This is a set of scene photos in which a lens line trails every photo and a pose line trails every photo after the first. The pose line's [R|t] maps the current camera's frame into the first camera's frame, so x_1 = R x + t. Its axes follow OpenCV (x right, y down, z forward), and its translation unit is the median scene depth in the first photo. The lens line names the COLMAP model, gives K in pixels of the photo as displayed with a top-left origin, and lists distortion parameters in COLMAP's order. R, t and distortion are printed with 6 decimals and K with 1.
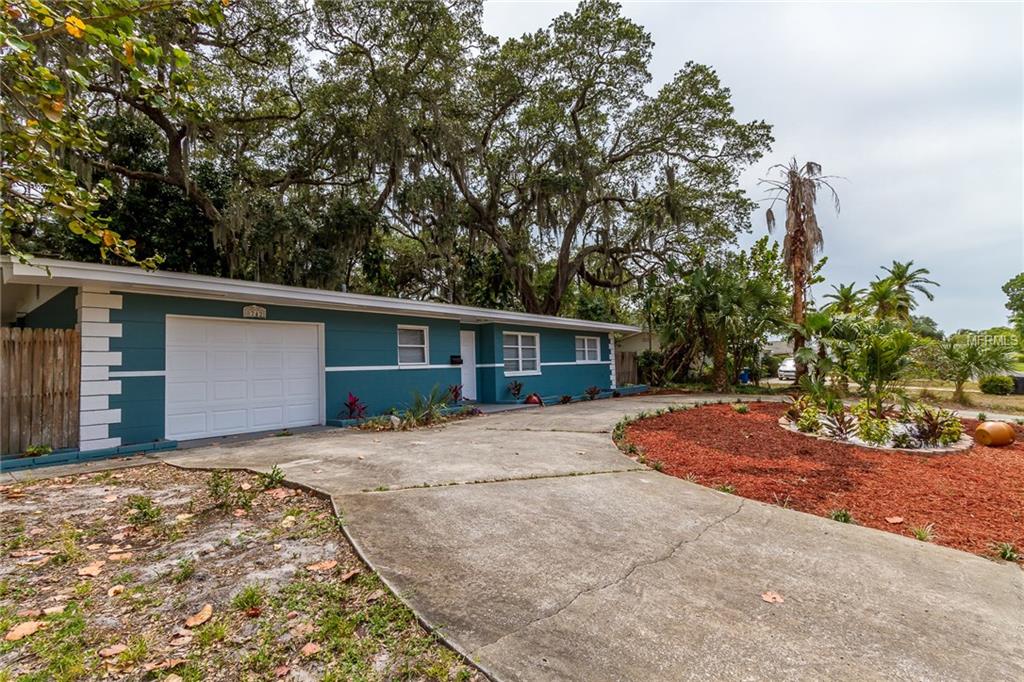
lens RADIAL K [[458.1, 0, 515.4], [0, 458.1, 348.2], [0, 0, 1]] dist [0.006831, -0.000677]
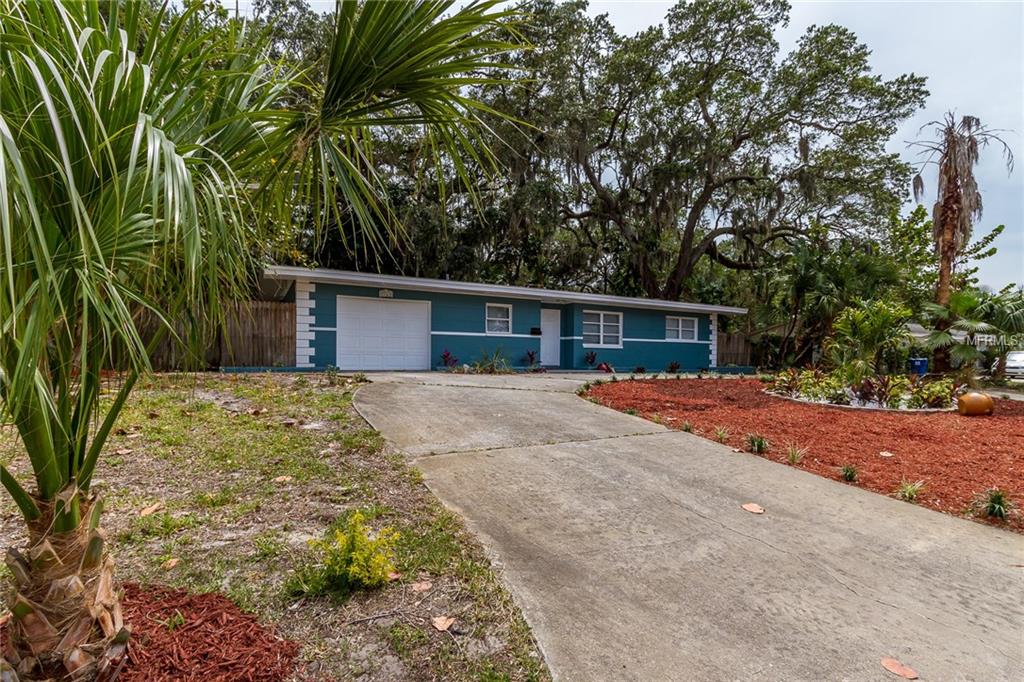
lens RADIAL K [[458.1, 0, 526.1], [0, 458.1, 363.1], [0, 0, 1]] dist [0.006831, -0.000677]
pose [[0.928291, 0.045376, -0.369076, 0.284067], [-0.022865, 0.997614, 0.065143, 0.027368], [0.371151, -0.052033, 0.927114, -0.178334]]
